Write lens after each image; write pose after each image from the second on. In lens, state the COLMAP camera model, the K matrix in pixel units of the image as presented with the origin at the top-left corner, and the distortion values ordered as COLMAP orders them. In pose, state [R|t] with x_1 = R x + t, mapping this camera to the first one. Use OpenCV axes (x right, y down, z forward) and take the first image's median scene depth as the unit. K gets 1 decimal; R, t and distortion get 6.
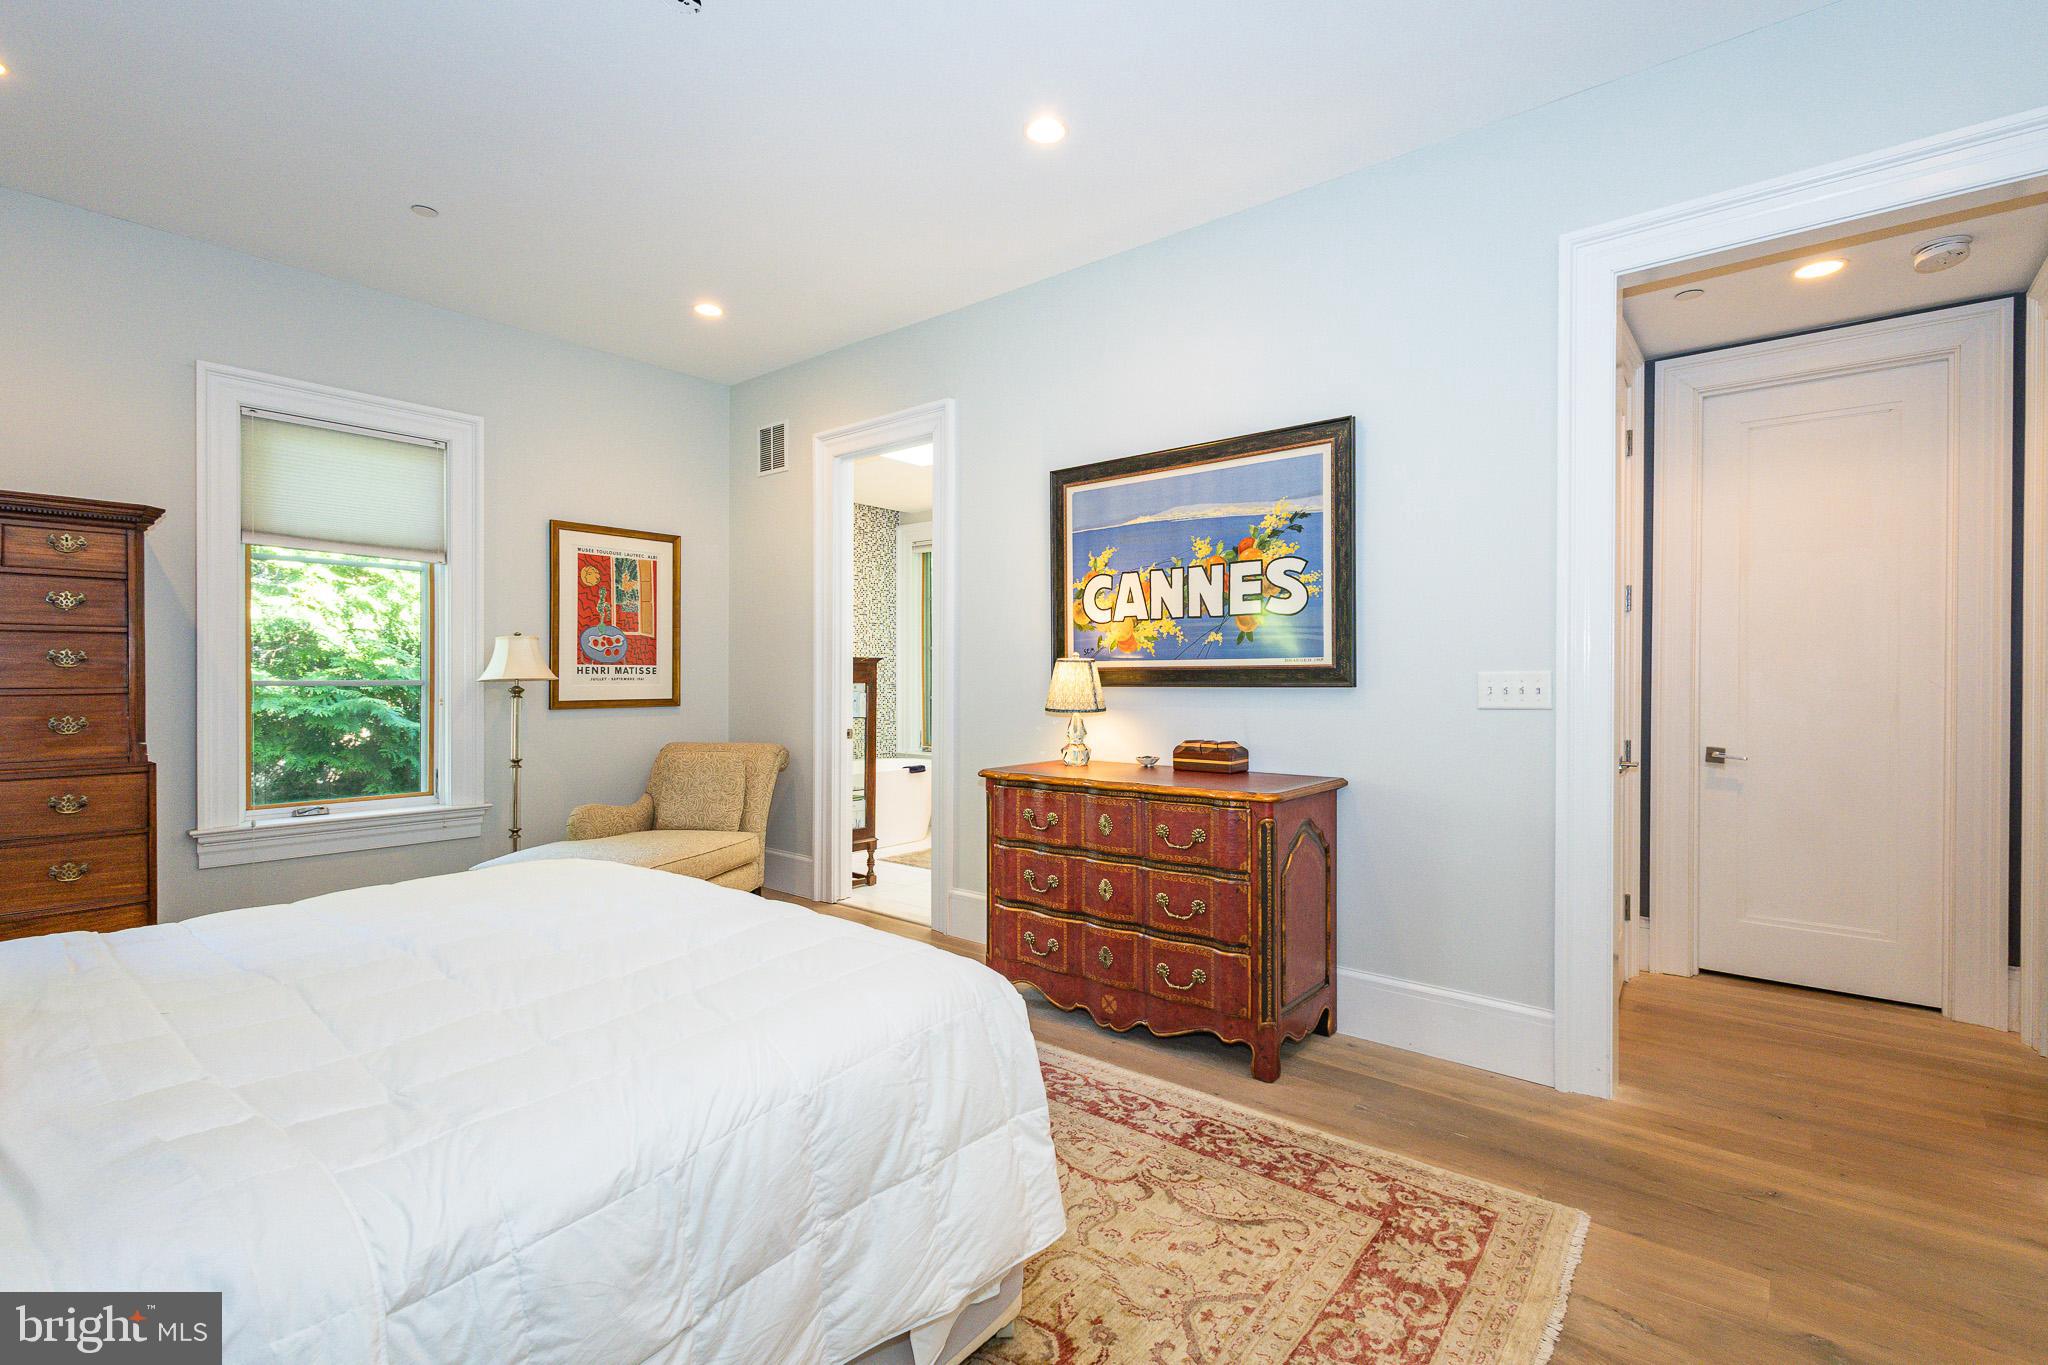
lens RADIAL K [[937.4, 0, 1036.7], [0, 937.4, 686.9], [0, 0, 1]] dist [0.007547, -0.003271]
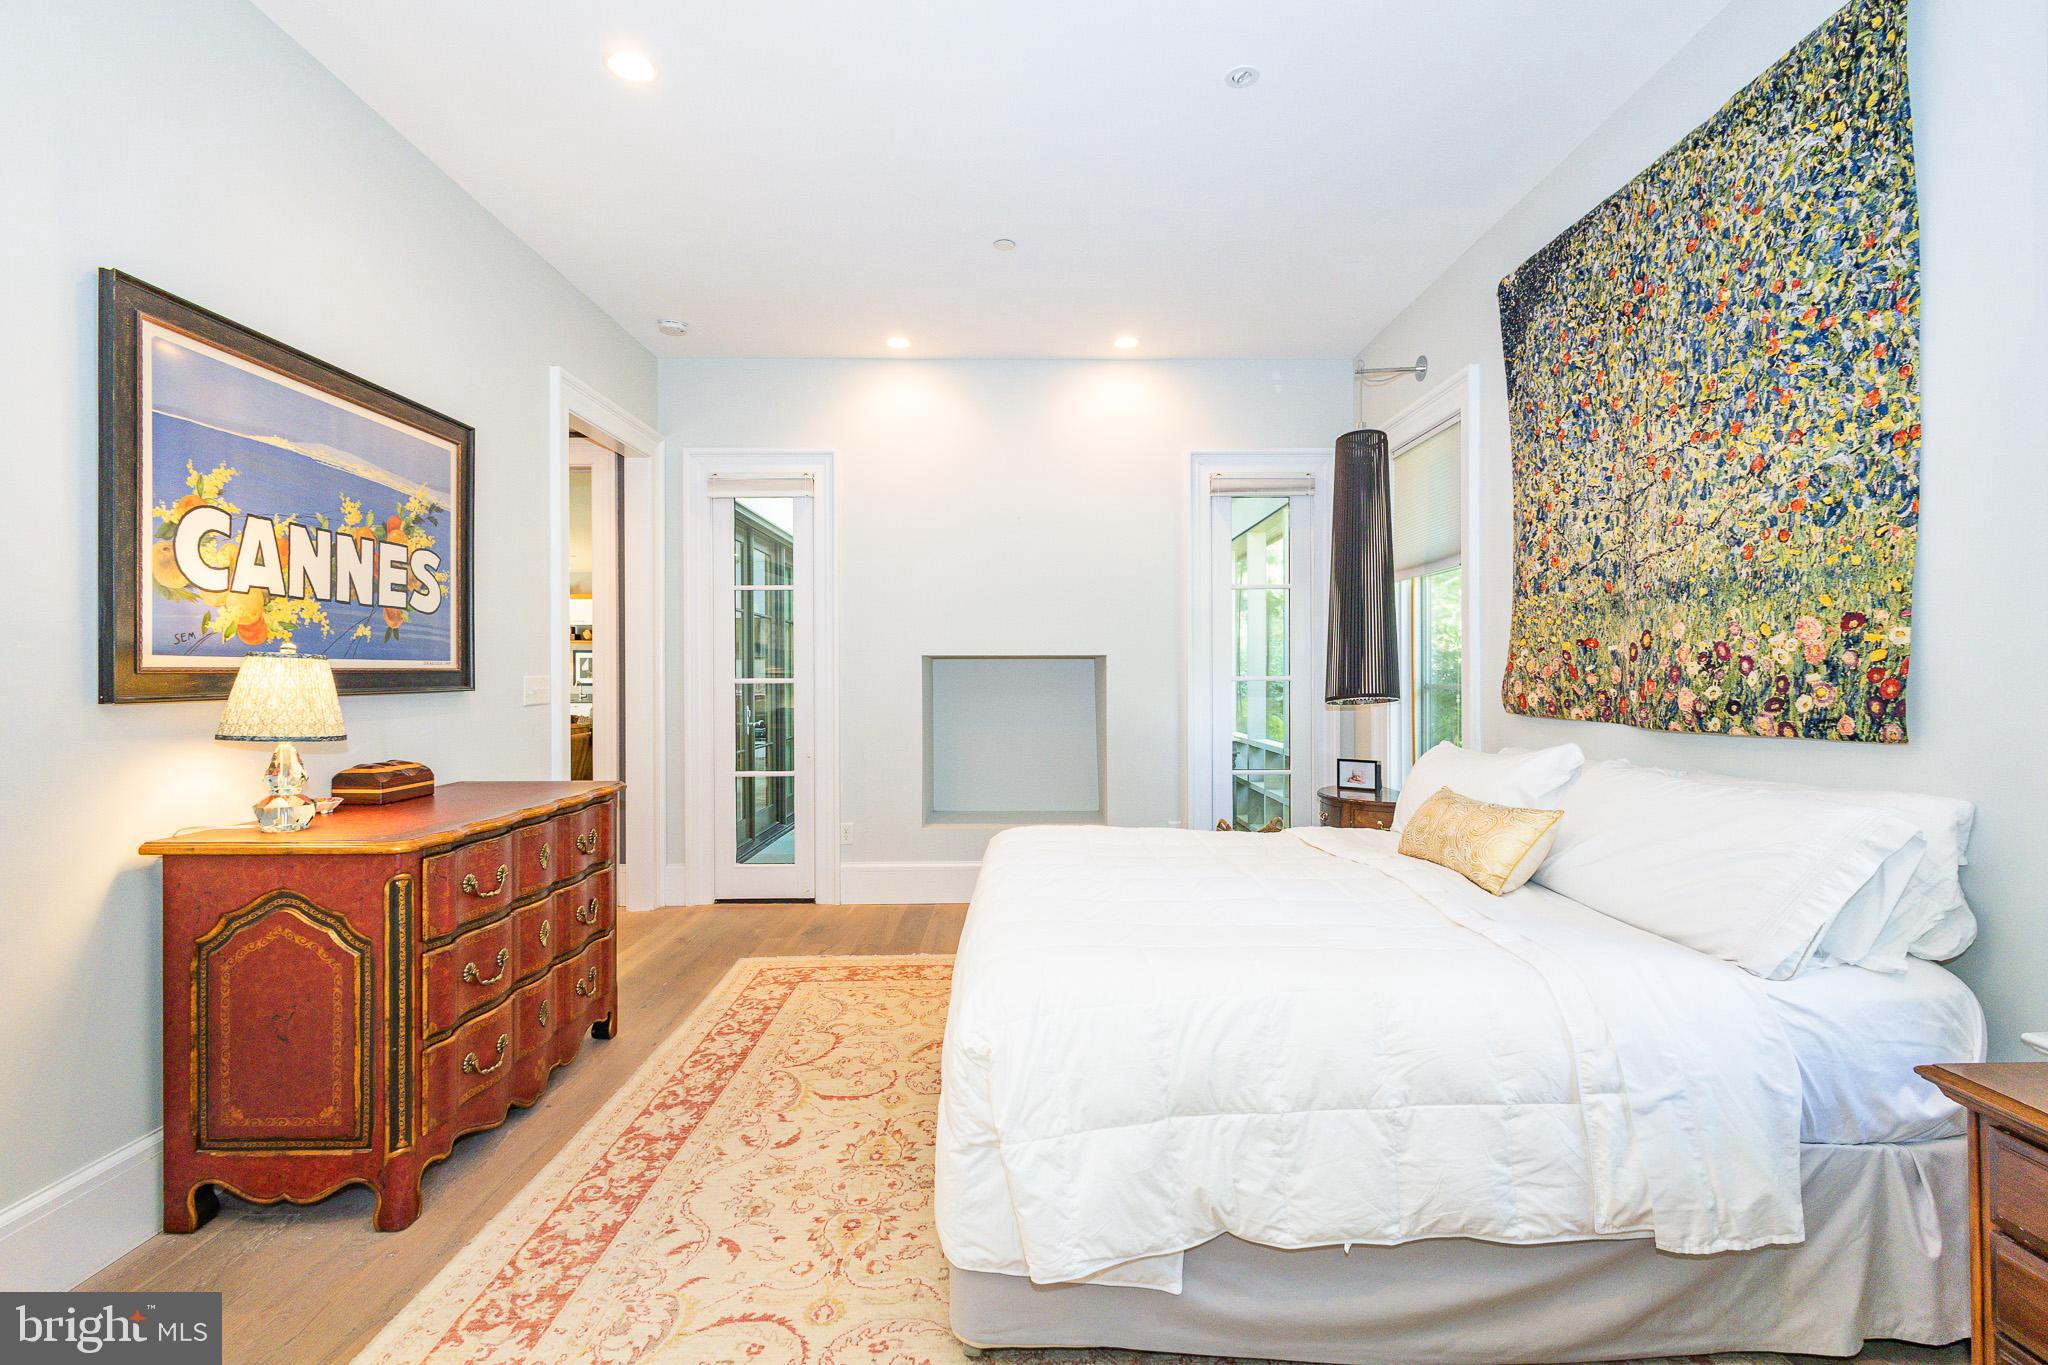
lens RADIAL K [[937.4, 0, 1021.7], [0, 937.4, 687.3], [0, 0, 1]] dist [0.007547, -0.003271]
pose [[-0.637618, -0.008838, 0.770302, -0.769299], [0.010864, 0.999732, 0.020463, -0.016311], [-0.770276, 0.021416, -0.637351, 1.085793]]
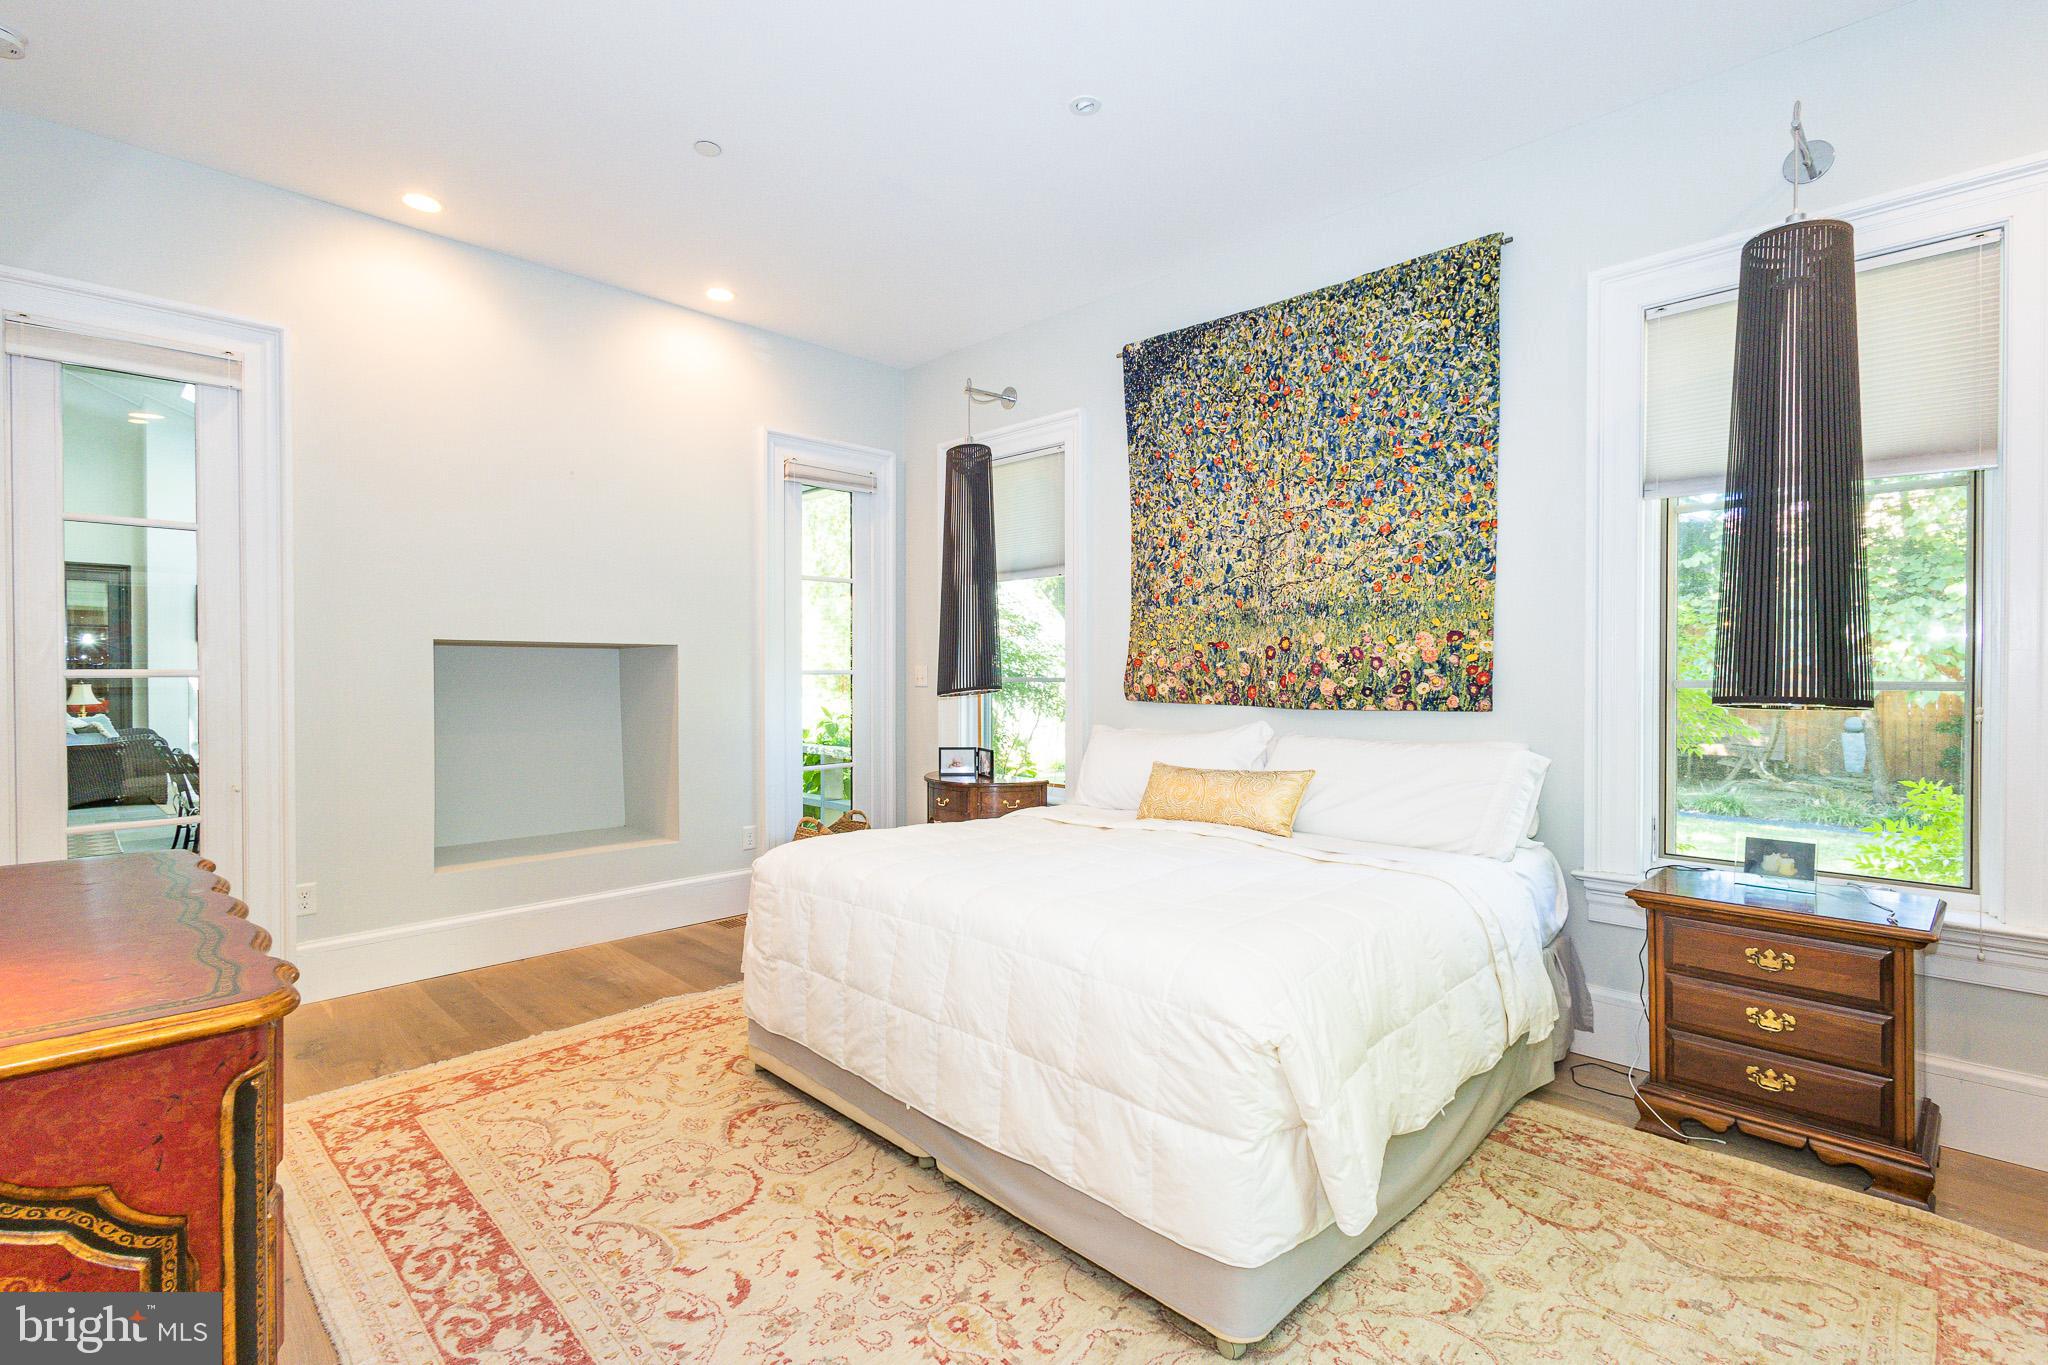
lens RADIAL K [[937.4, 0, 1026.6], [0, 937.4, 689.0], [0, 0, 1]] dist [0.007547, -0.003271]
pose [[-0.995675, -0.004920, 0.092773, -0.320486], [-0.002102, 0.999534, 0.030452, -0.014890], [-0.092880, 0.030126, -0.995221, 1.277833]]
